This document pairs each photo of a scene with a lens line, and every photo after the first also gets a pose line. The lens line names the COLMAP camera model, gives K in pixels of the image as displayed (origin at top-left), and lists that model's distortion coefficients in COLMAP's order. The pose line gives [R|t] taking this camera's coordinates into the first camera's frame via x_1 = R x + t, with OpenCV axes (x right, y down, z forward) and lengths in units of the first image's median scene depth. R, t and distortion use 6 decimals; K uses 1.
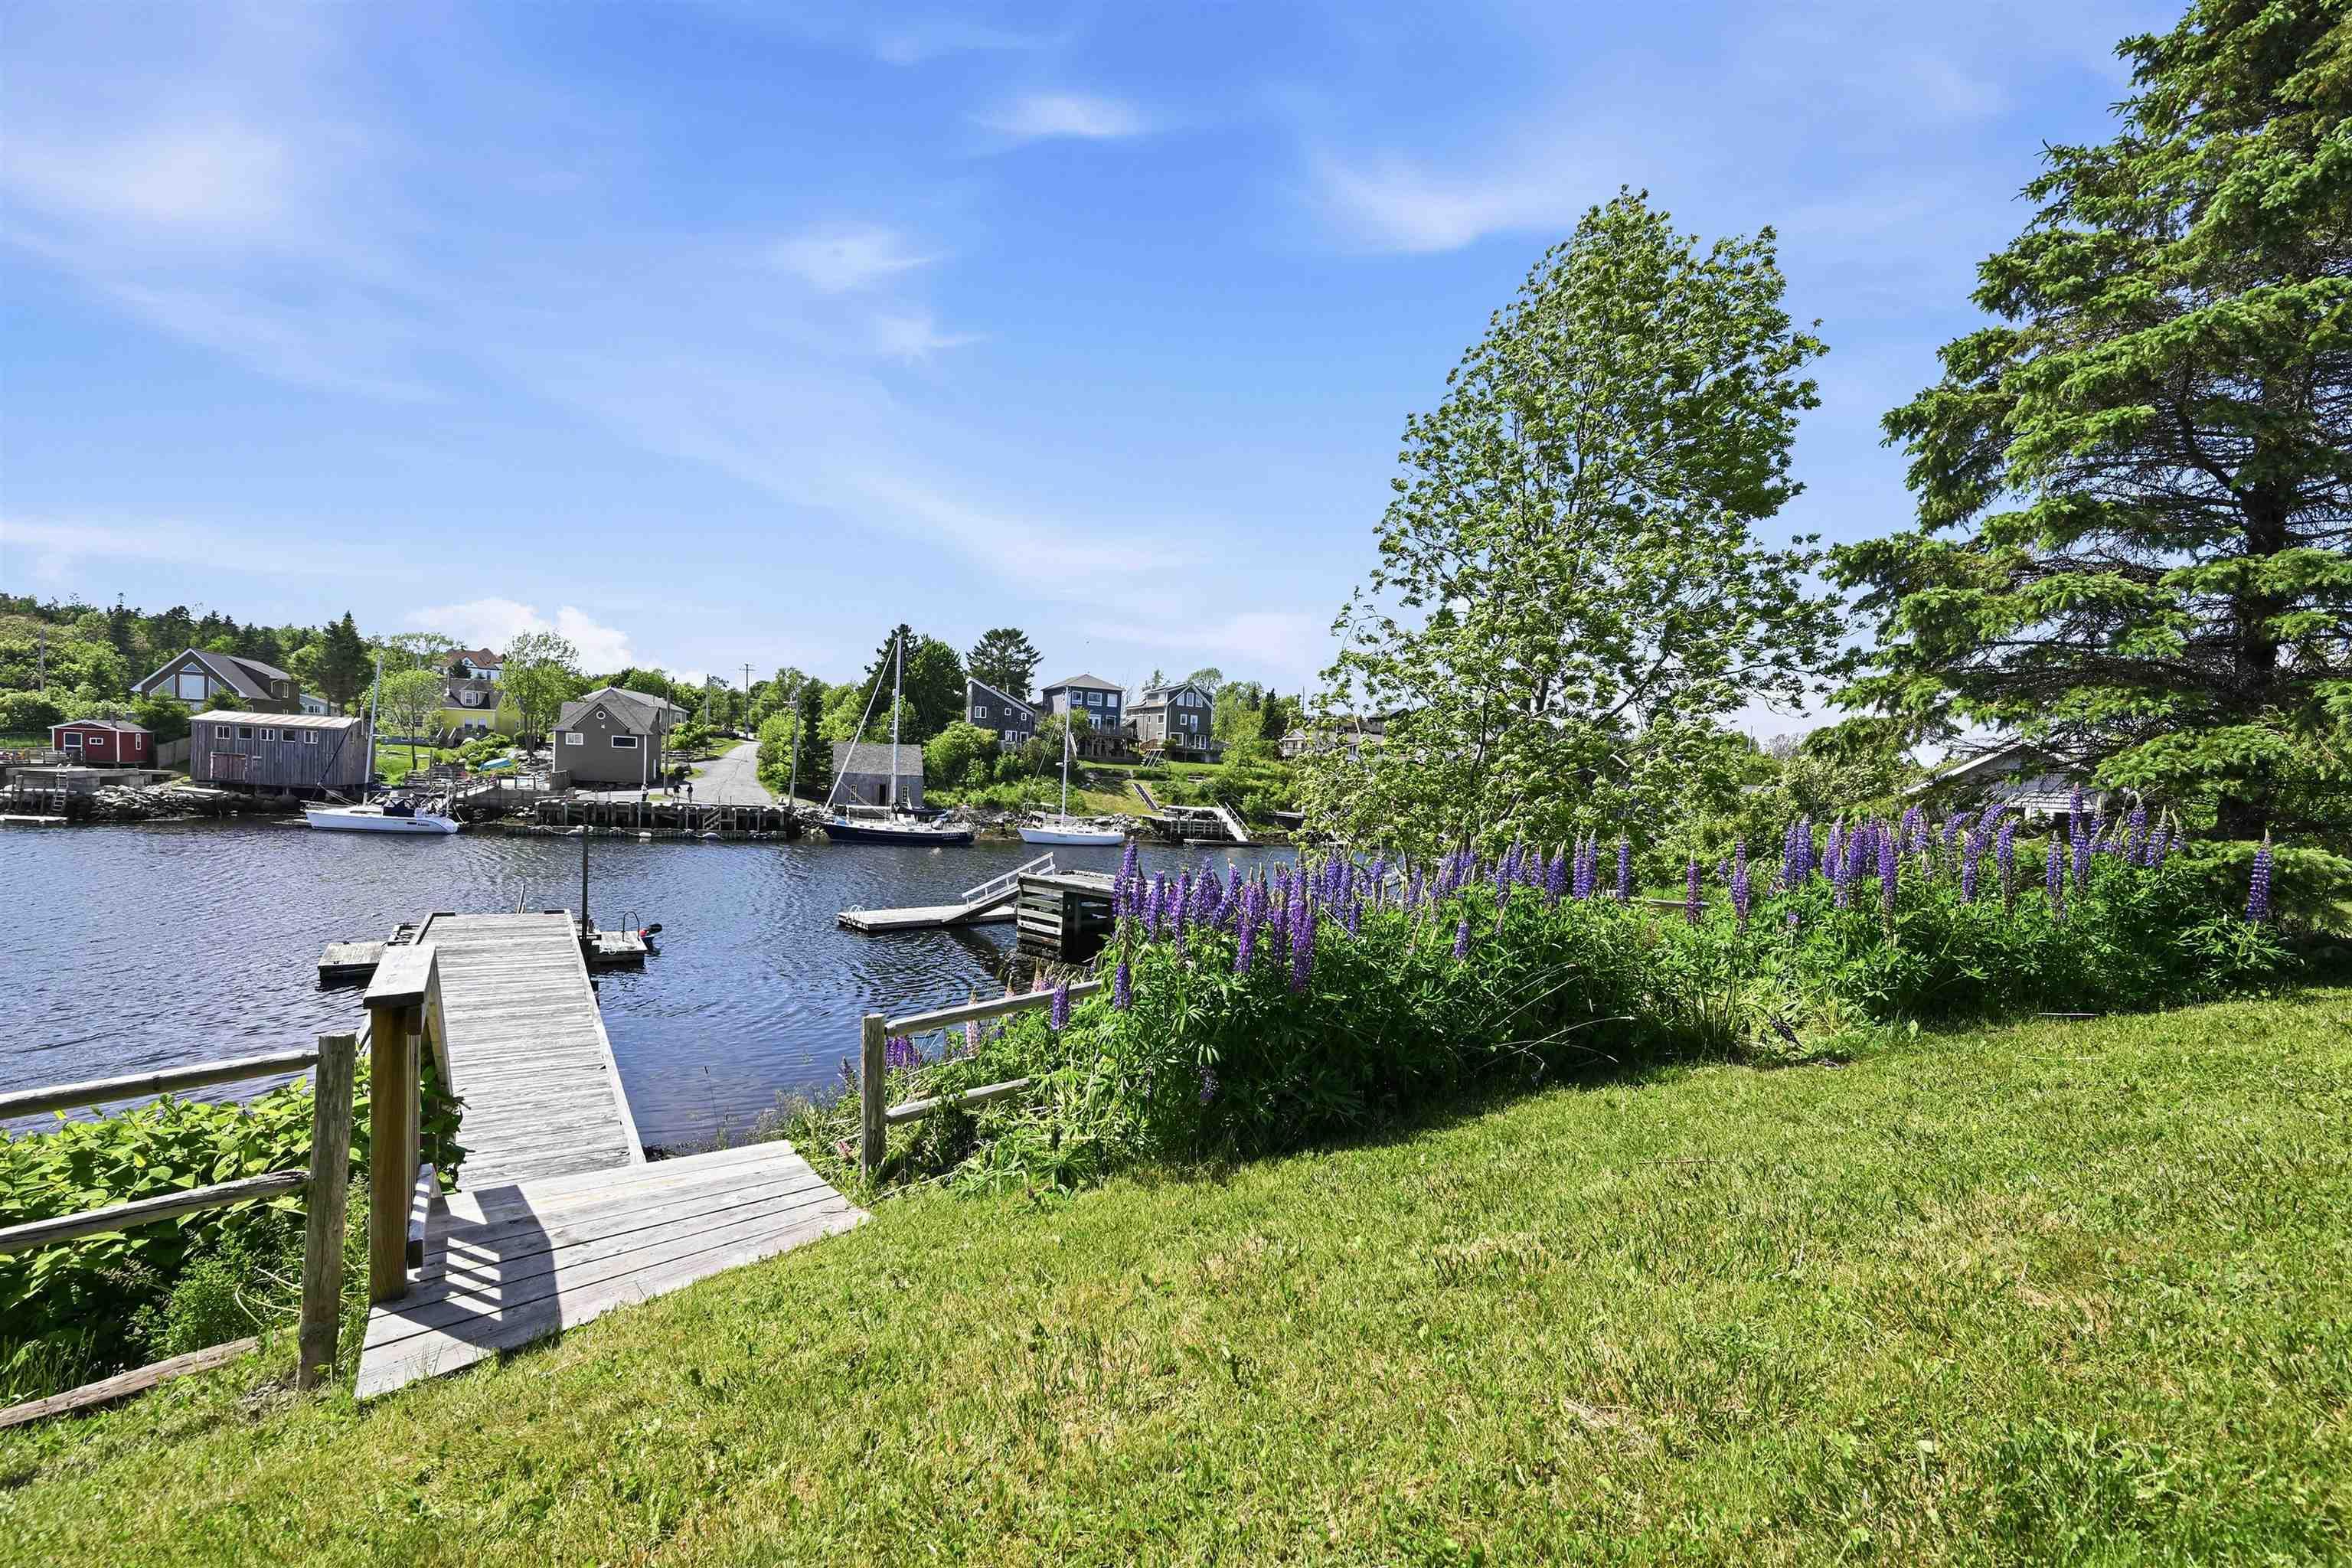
lens RADIAL K [[1033.6, 0, 1211.3], [0, 1033.6, 825.4], [0, 0, 1]] dist [0.000040, -0.000352]
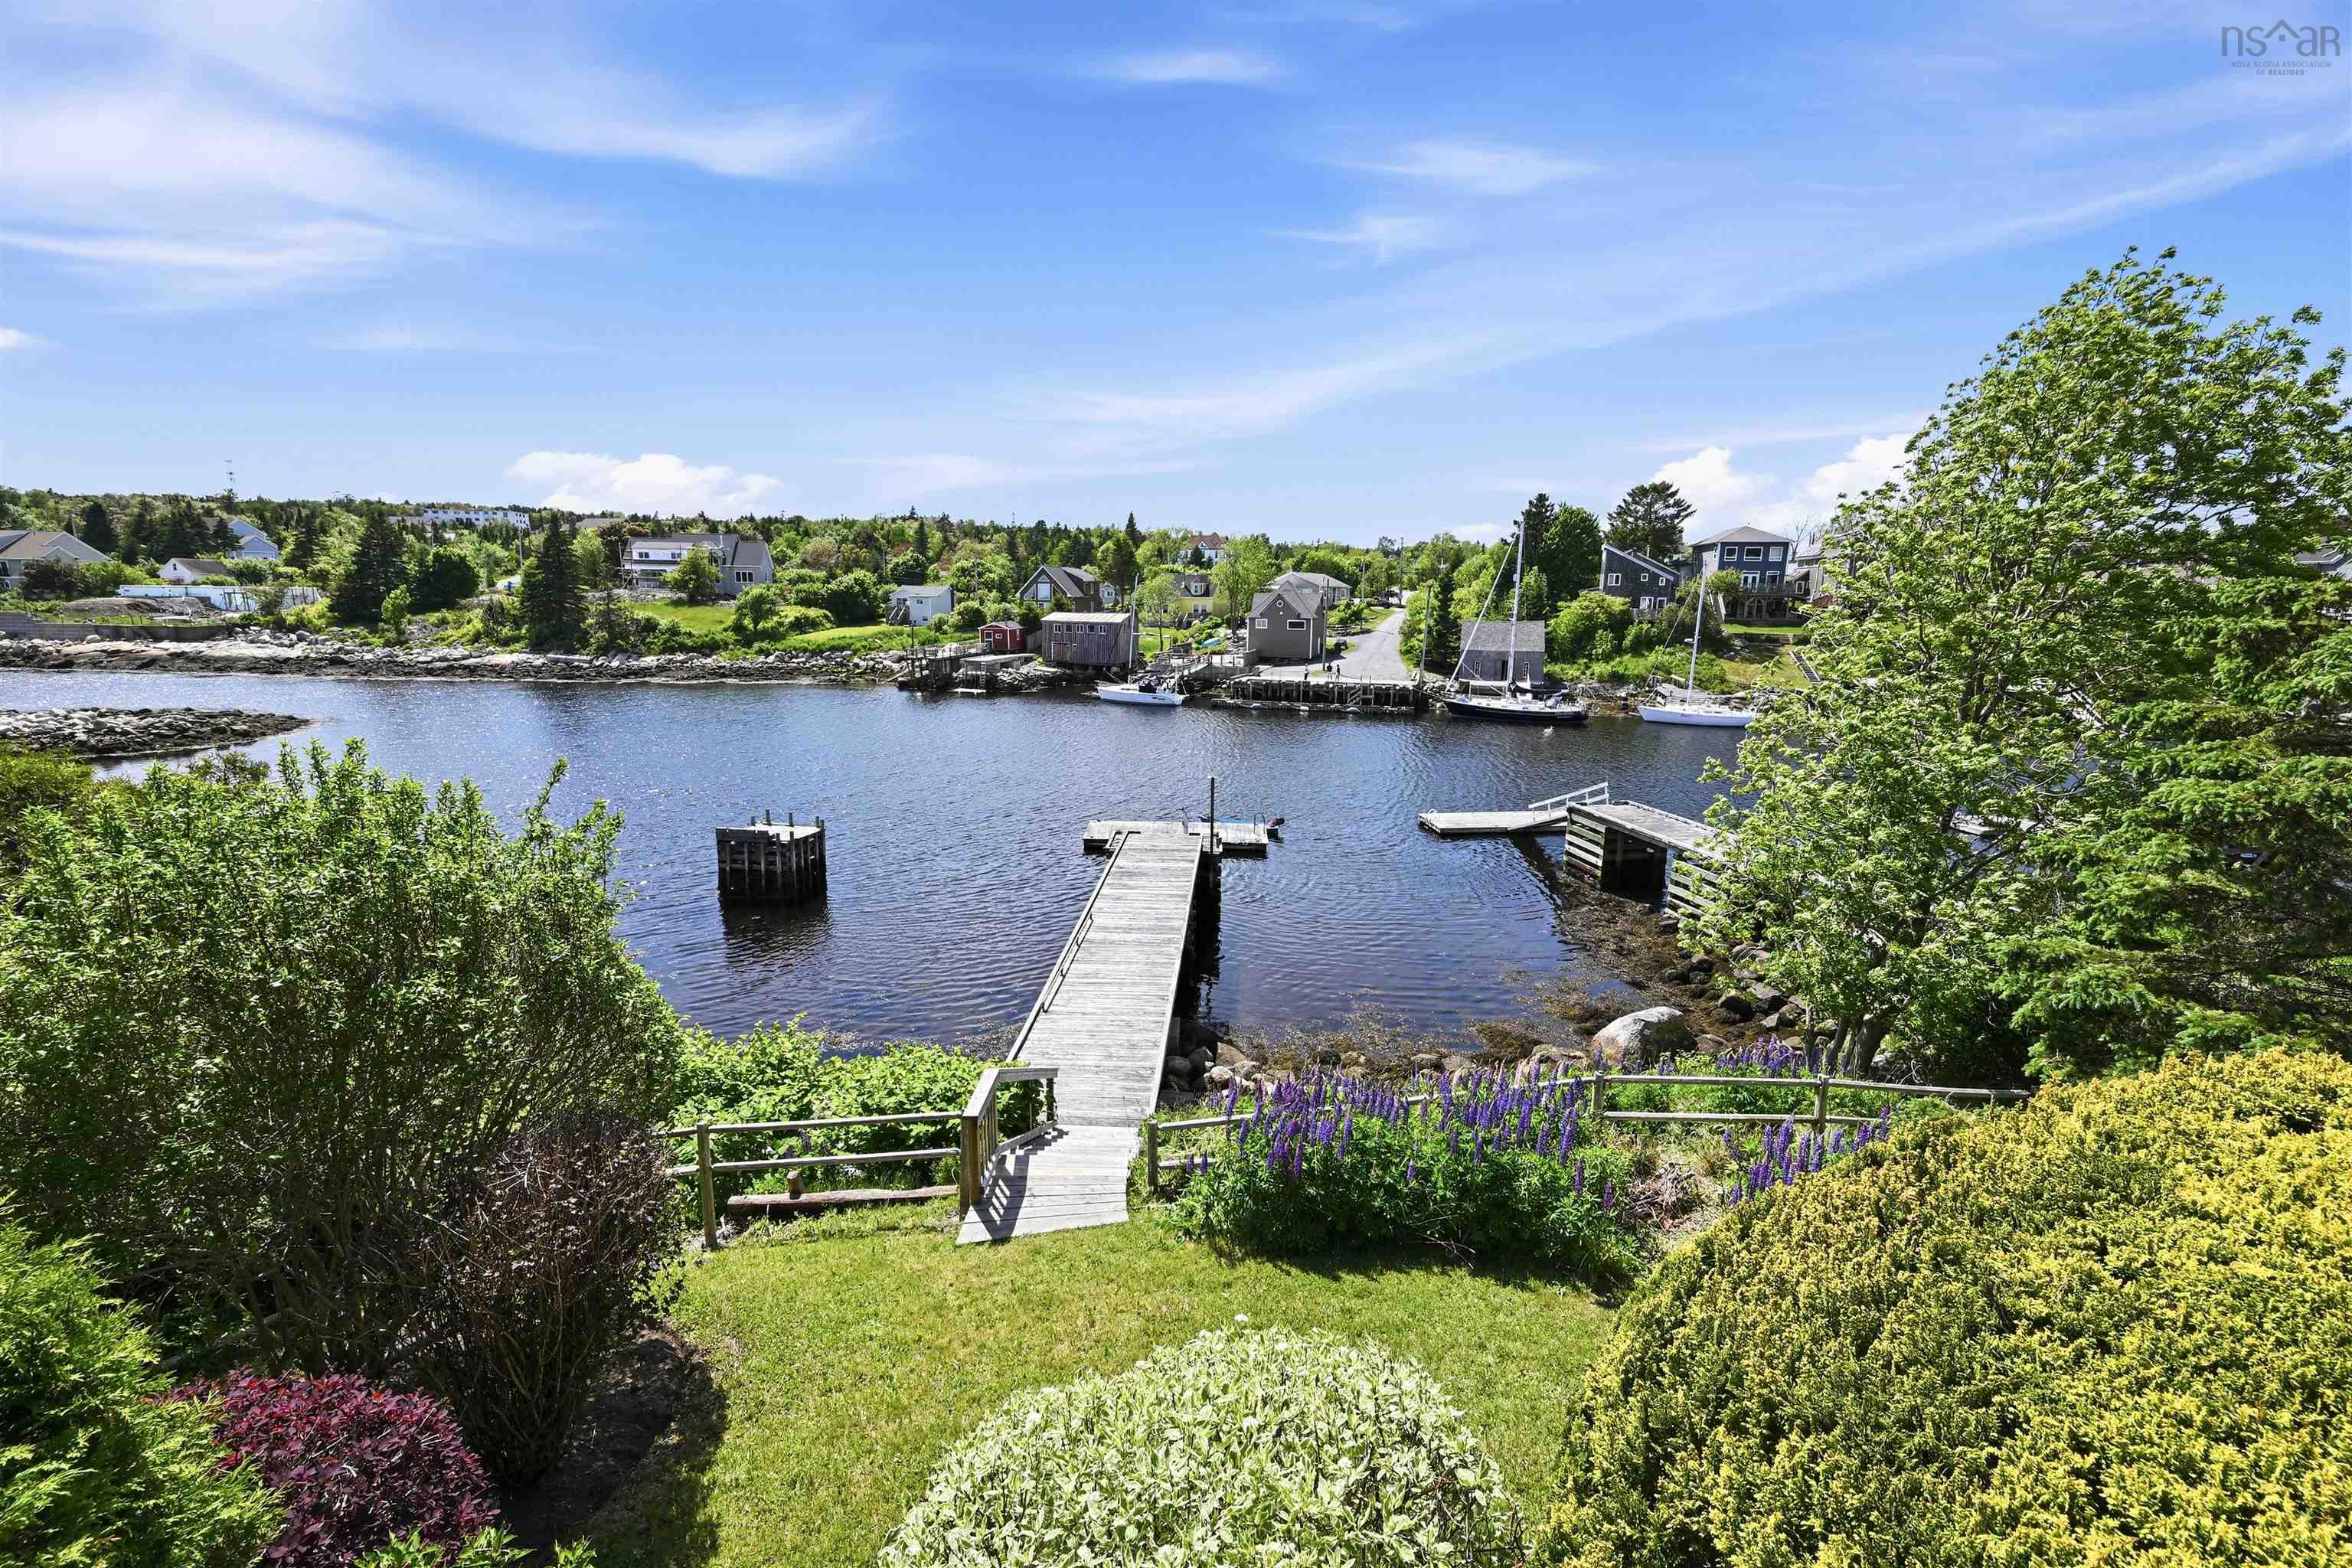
lens RADIAL K [[1006.8, 0, 1176.0], [0, 1006.8, 784.0], [0, 0, 1]] dist [0.001654, 0.000004]
pose [[0.788402, 0.084993, -0.609260, 0.058374], [-0.004075, 0.991109, 0.132988, -0.049589], [0.615146, -0.102365, 0.781739, -0.035187]]
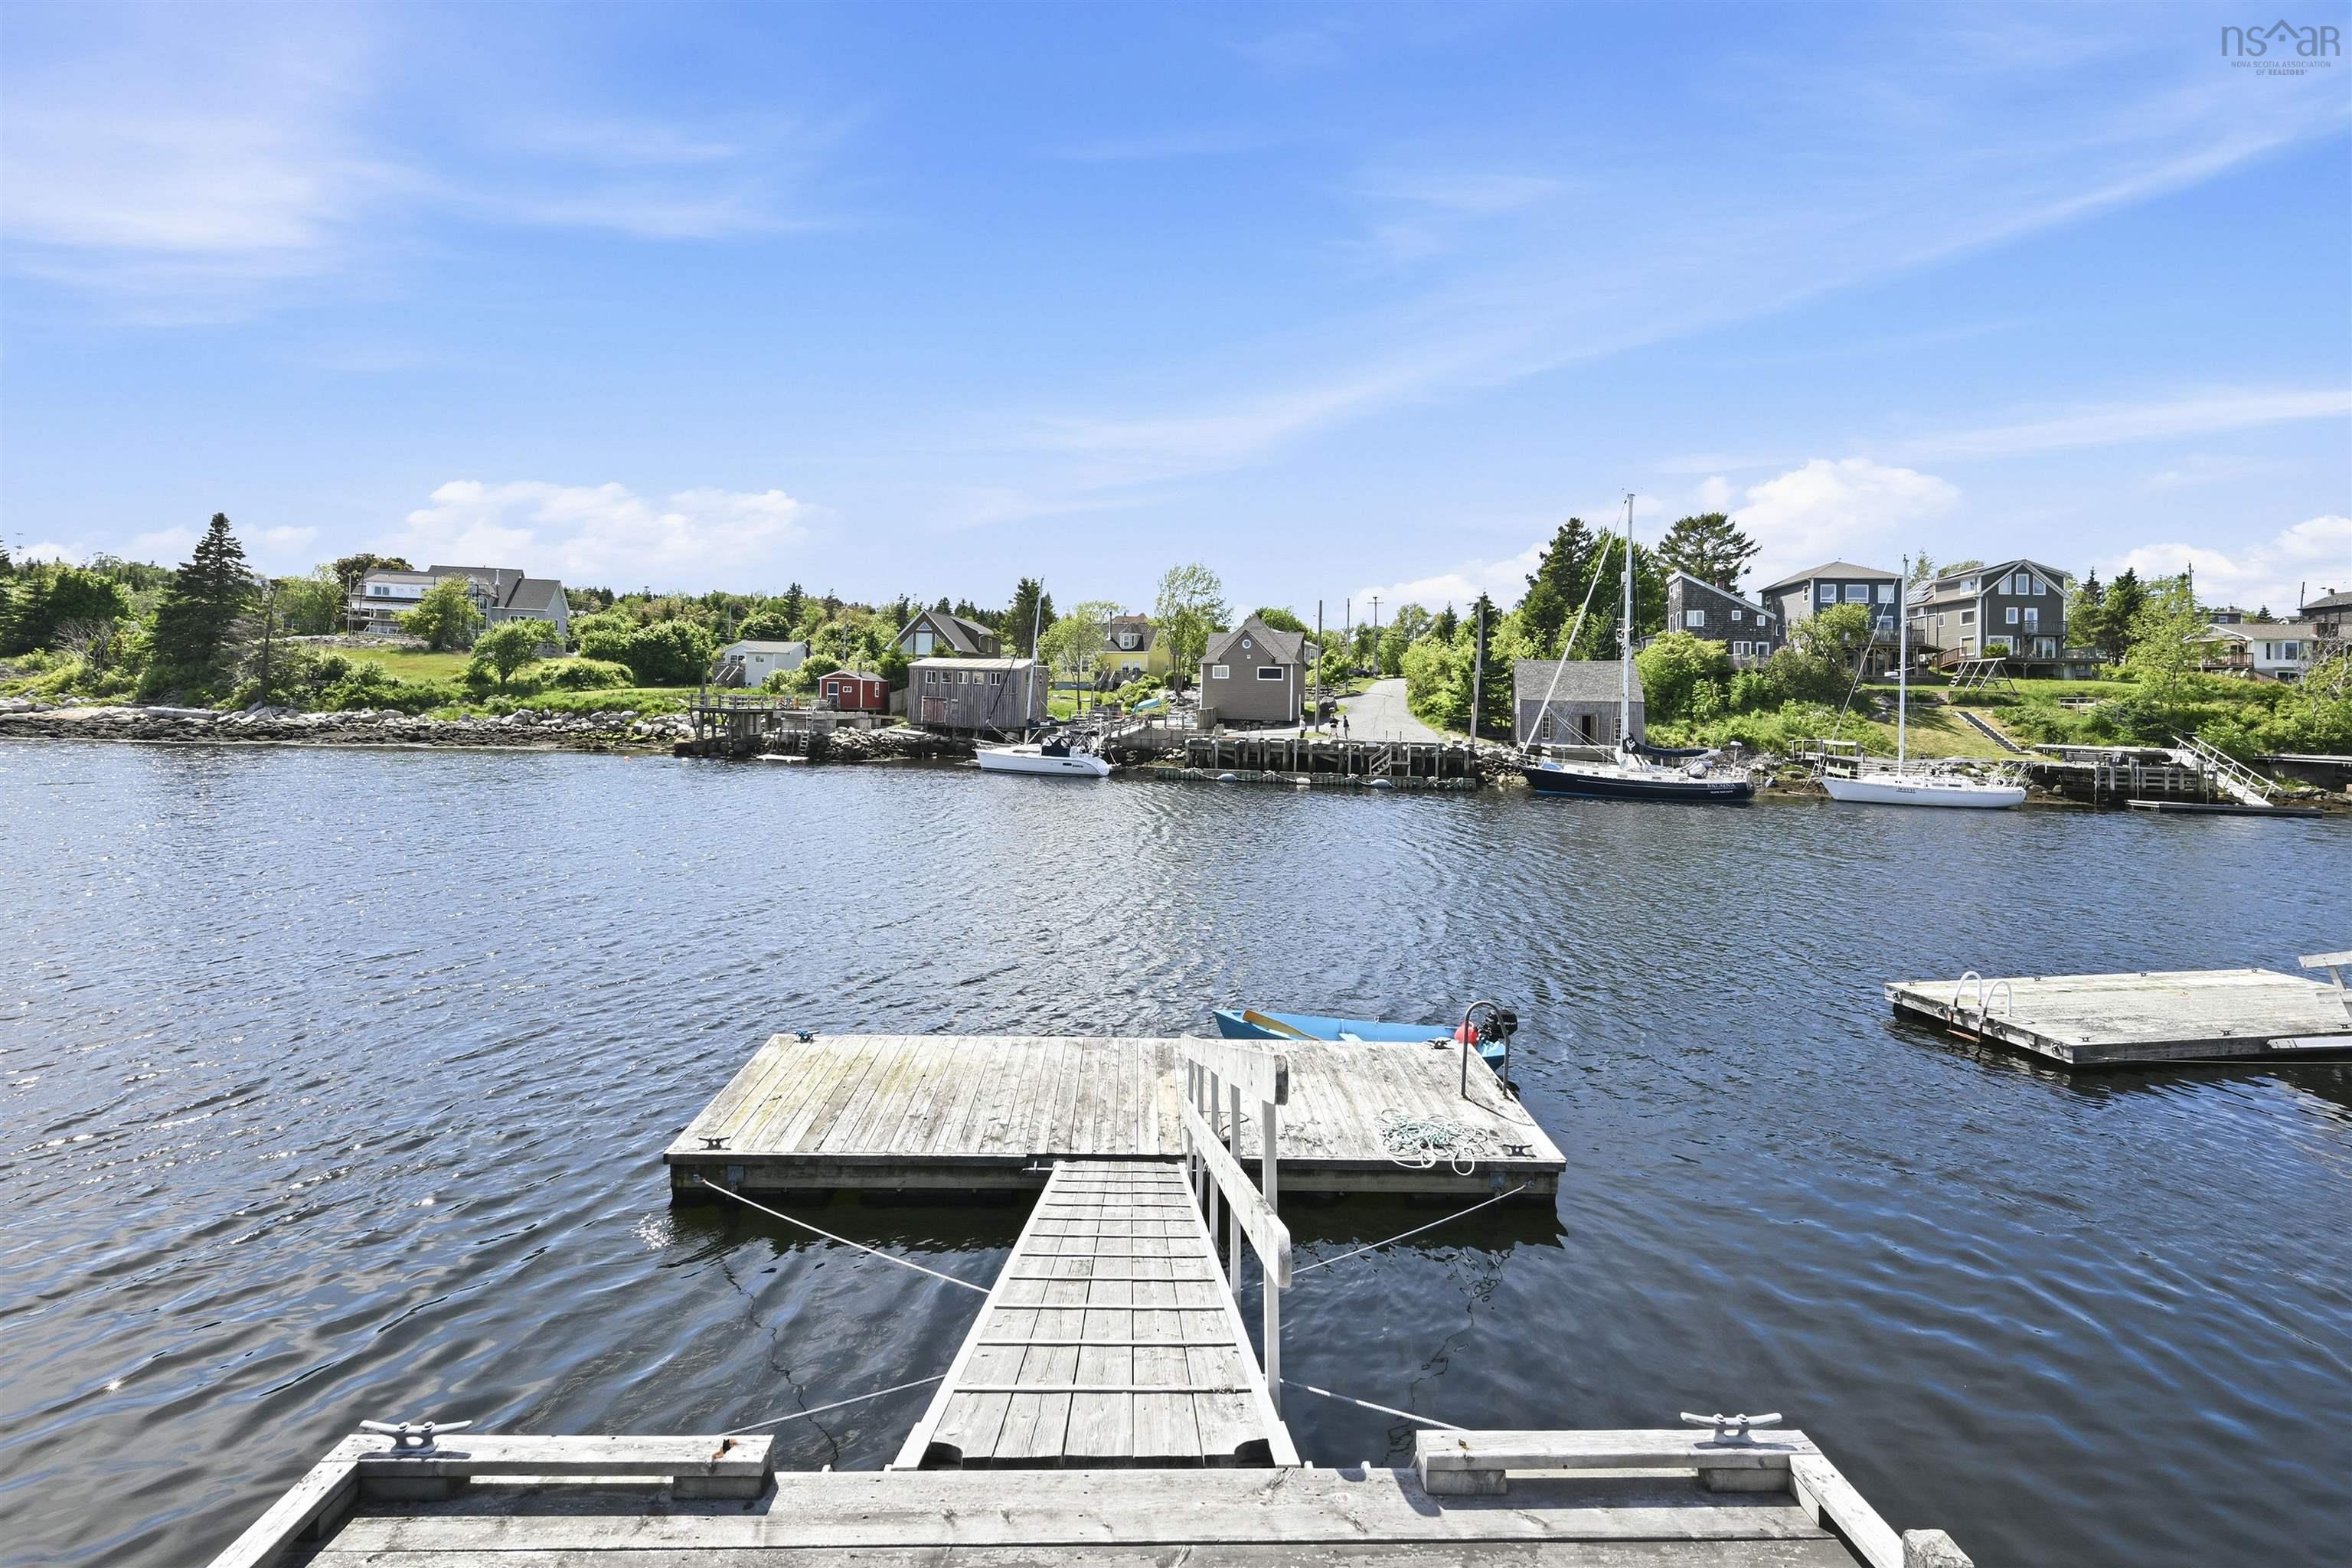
lens RADIAL K [[960.2, 0, 1149.5], [0, 960.2, 677.4], [0, 0, 1]] dist [0.000742, 0.000142]
pose [[0.822245, -0.051307, -0.566817, -0.186084], [-0.009057, 0.994623, -0.103169, 0.006067], [0.569062, 0.089964, 0.817358, 0.272240]]
